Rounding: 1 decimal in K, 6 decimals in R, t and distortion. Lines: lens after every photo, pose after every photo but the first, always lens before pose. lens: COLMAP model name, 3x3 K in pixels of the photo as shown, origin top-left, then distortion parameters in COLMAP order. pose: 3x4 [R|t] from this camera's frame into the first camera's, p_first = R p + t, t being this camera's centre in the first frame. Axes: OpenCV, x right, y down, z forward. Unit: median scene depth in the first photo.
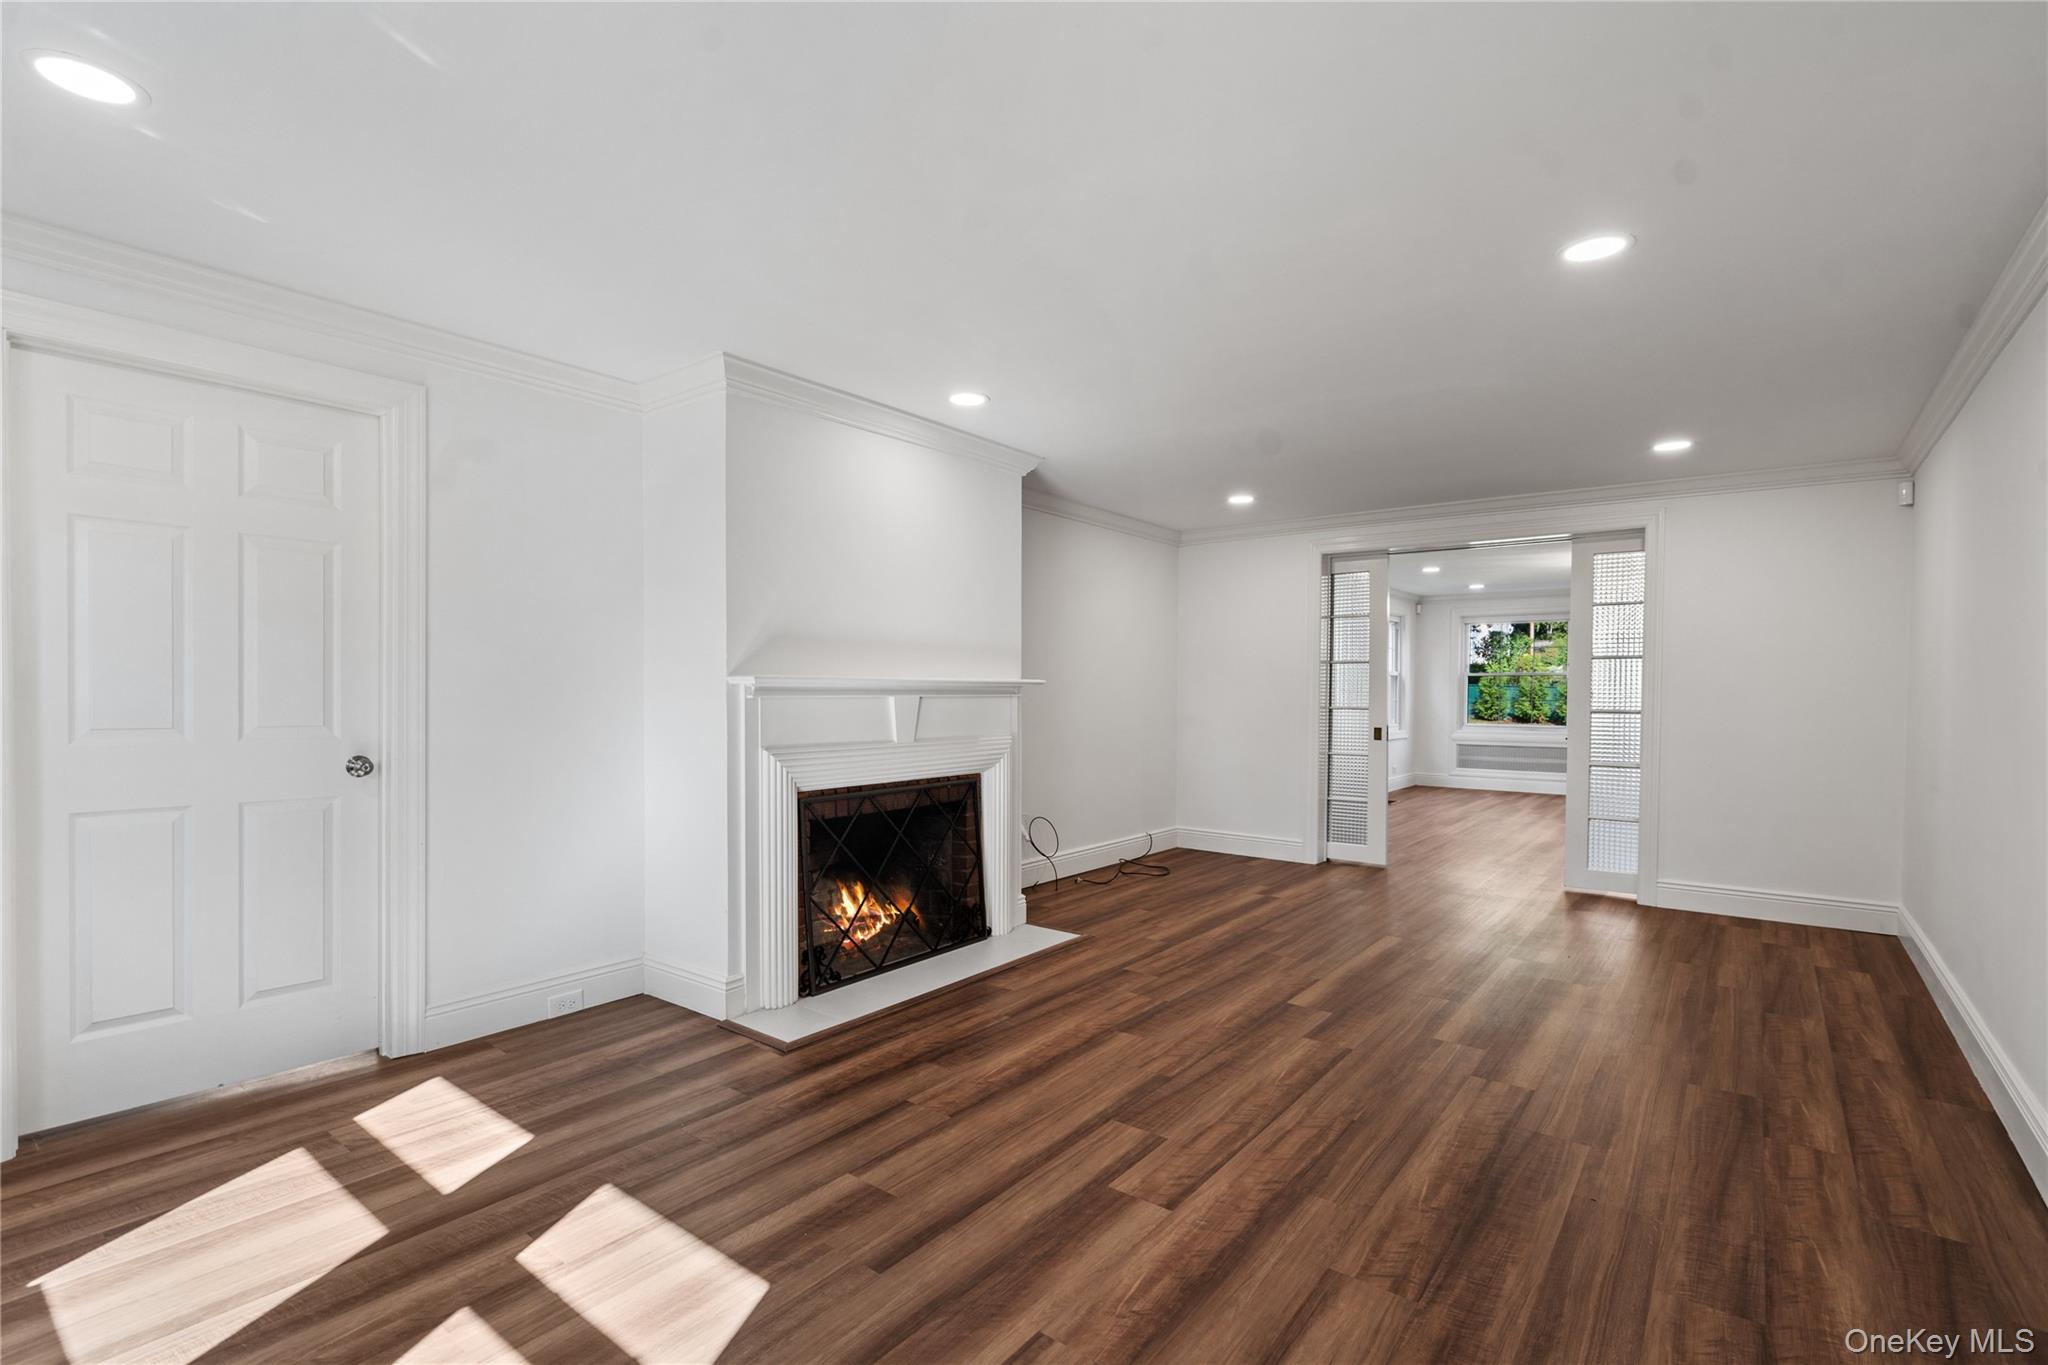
lens RADIAL K [[946.5, 0, 1018.6], [0, 946.5, 689.6], [0, 0, 1]] dist [-0.002990, 0.001381]
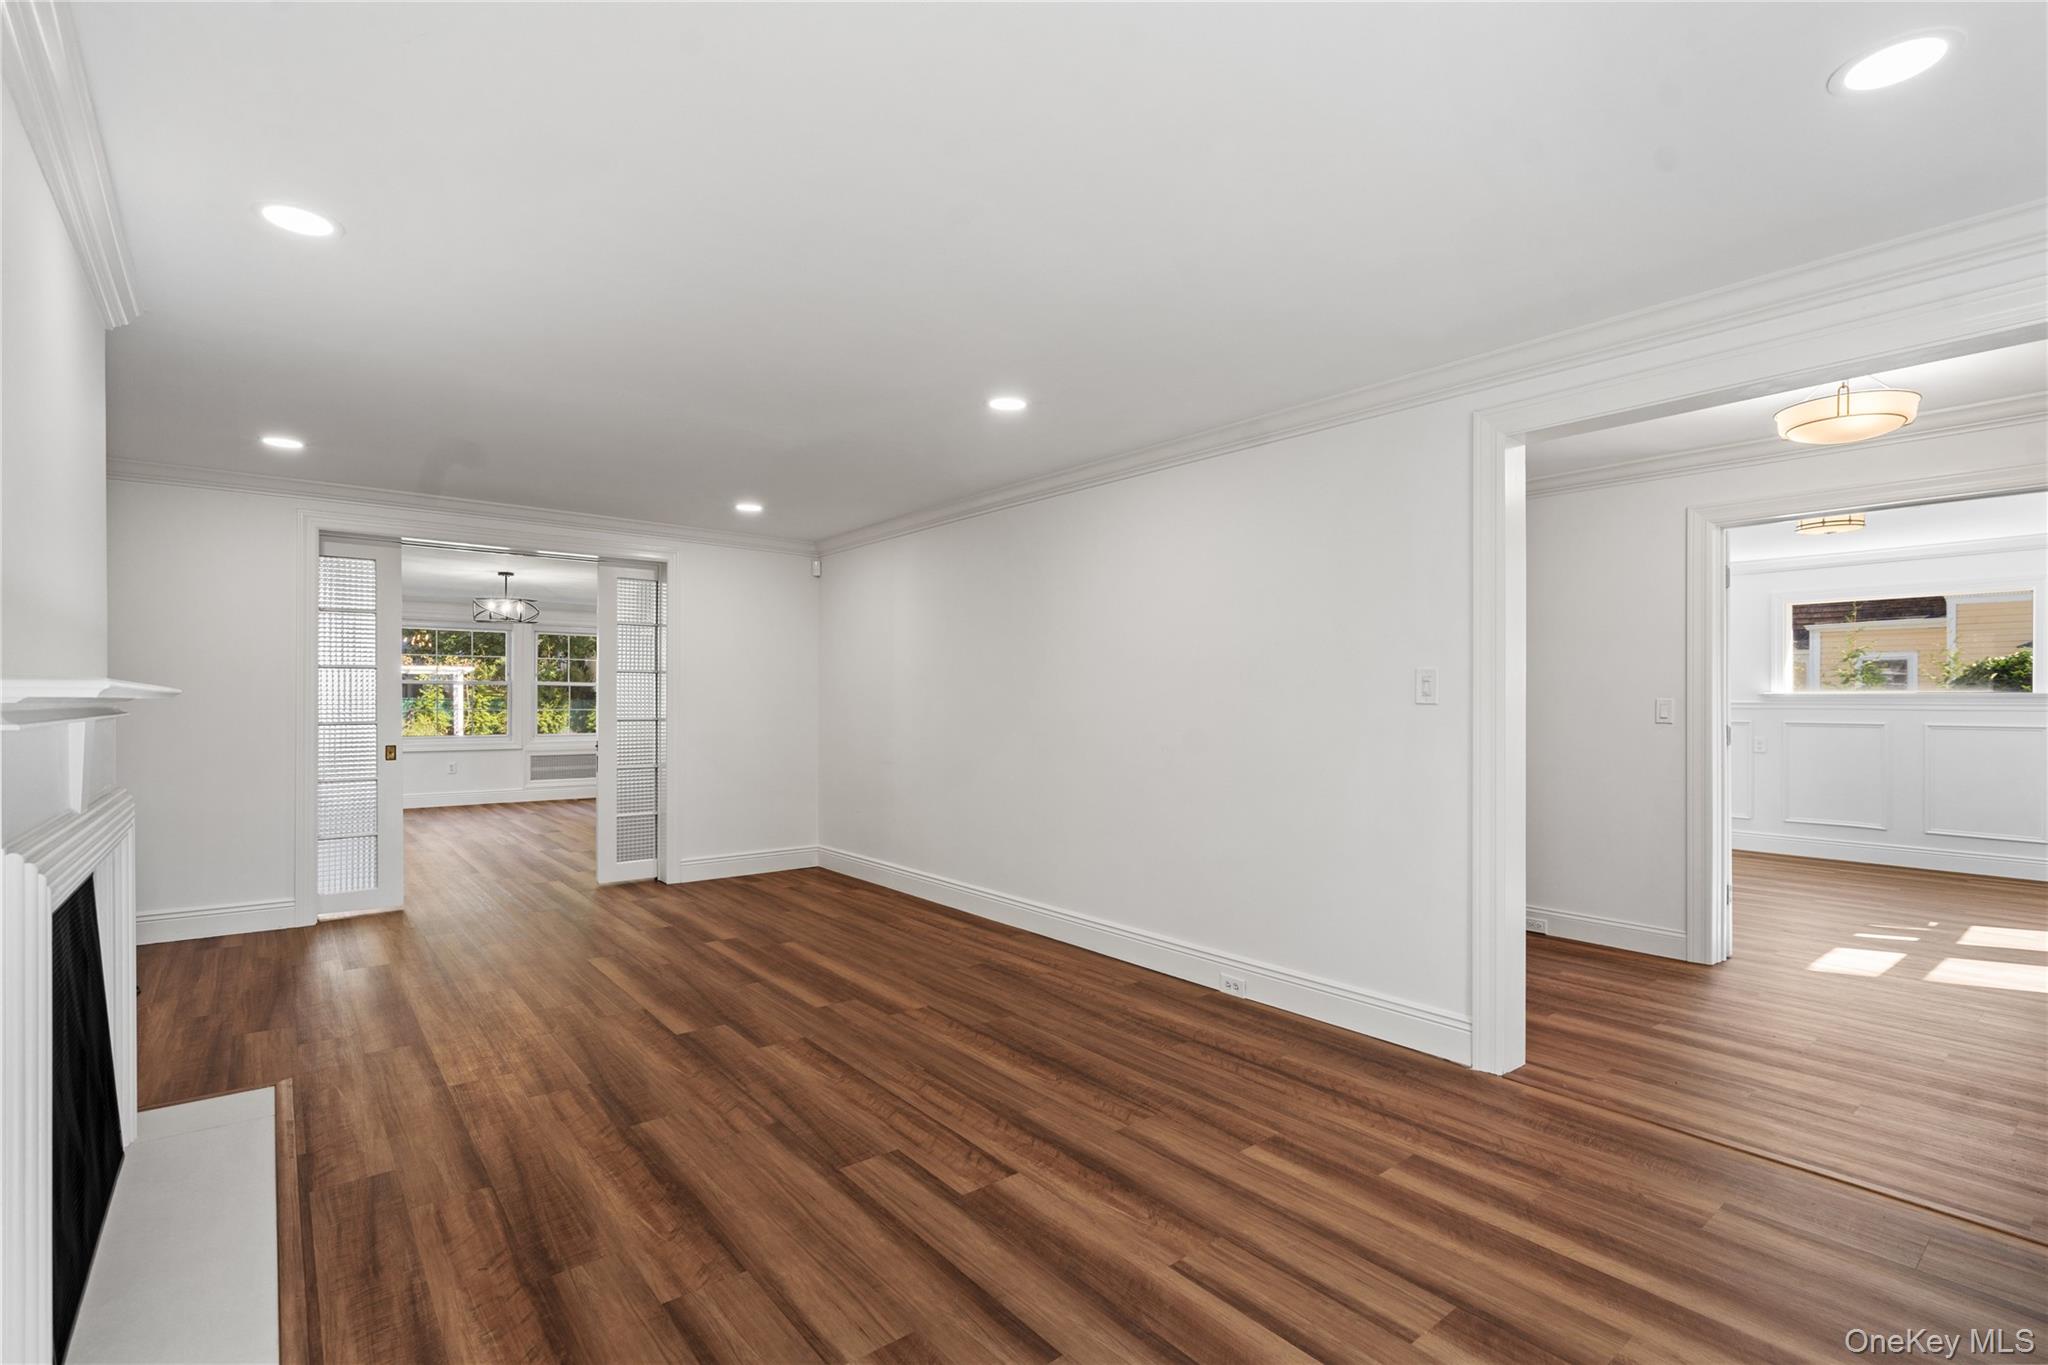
lens RADIAL K [[946.5, 0, 1028.3], [0, 946.5, 687.9], [0, 0, 1]] dist [-0.002990, 0.001381]
pose [[0.216699, 0.010448, 0.976183, -0.706657], [-0.001299, 0.999945, -0.010414, -0.006321], [-0.976238, 0.000988, 0.216701, 0.567416]]
